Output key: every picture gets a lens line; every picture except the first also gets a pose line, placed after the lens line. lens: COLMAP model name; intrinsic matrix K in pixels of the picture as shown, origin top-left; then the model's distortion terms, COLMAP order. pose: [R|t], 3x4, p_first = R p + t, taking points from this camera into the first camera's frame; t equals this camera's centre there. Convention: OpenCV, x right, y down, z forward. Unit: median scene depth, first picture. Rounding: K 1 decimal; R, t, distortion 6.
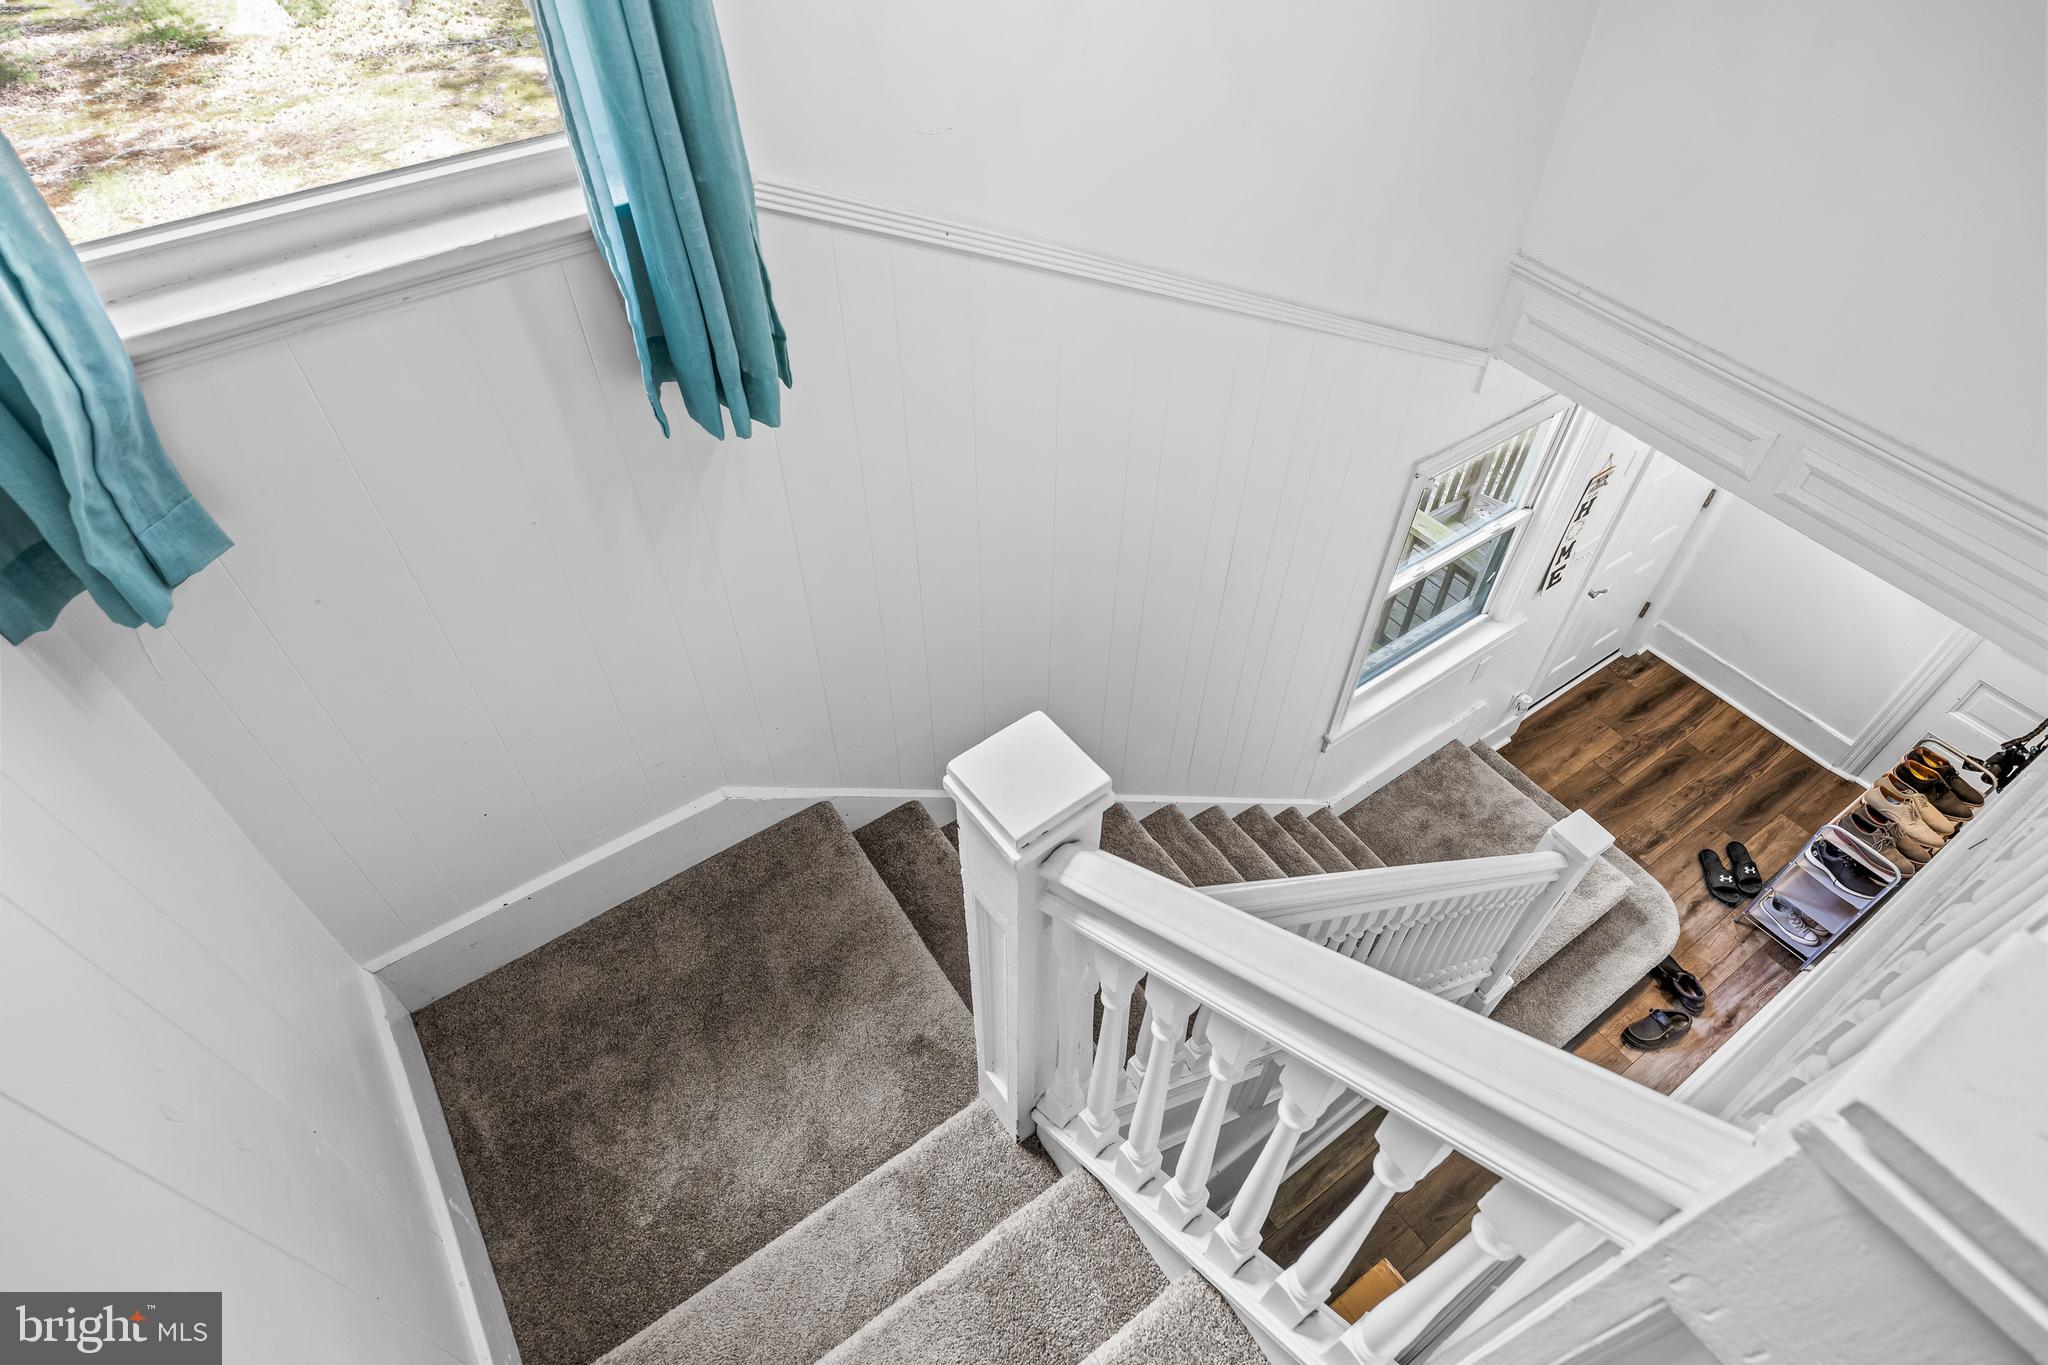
lens RADIAL K [[1067.4, 0, 1025.1], [0, 1067.4, 680.2], [0, 0, 1]] dist [-0.000382, 0.000190]
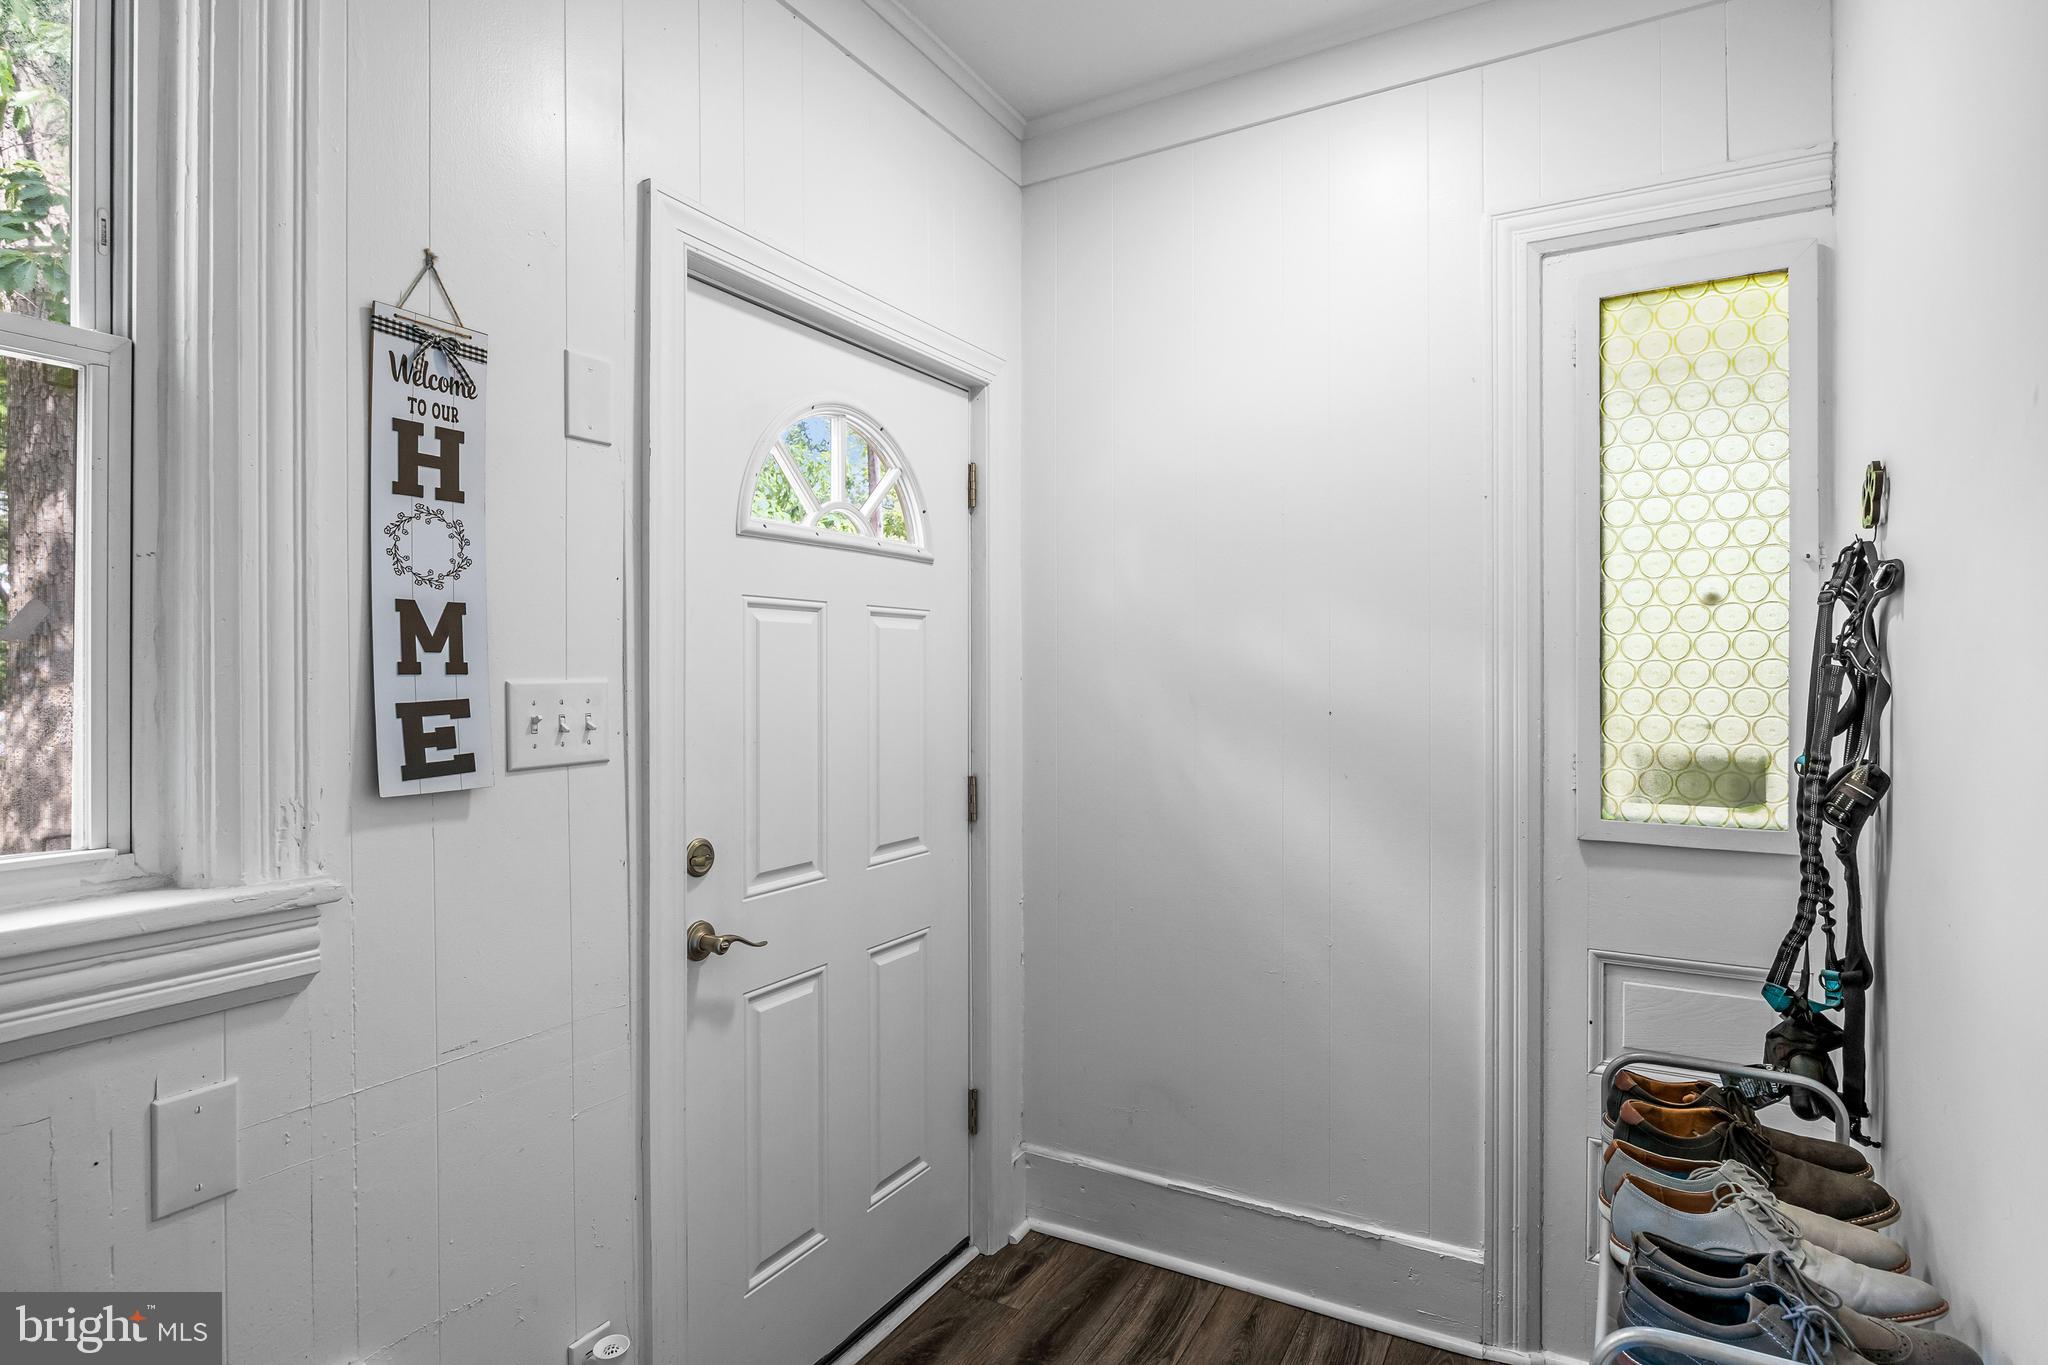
lens RADIAL K [[1067.4, 0, 1034.8], [0, 1067.4, 677.2], [0, 0, 1]] dist [-0.000382, 0.000190]
pose [[0.895923, -0.004620, 0.444186, 0.415286], [0.326495, 0.684879, -0.651416, 0.109178], [-0.301204, 0.728643, 0.615107, 0.600522]]
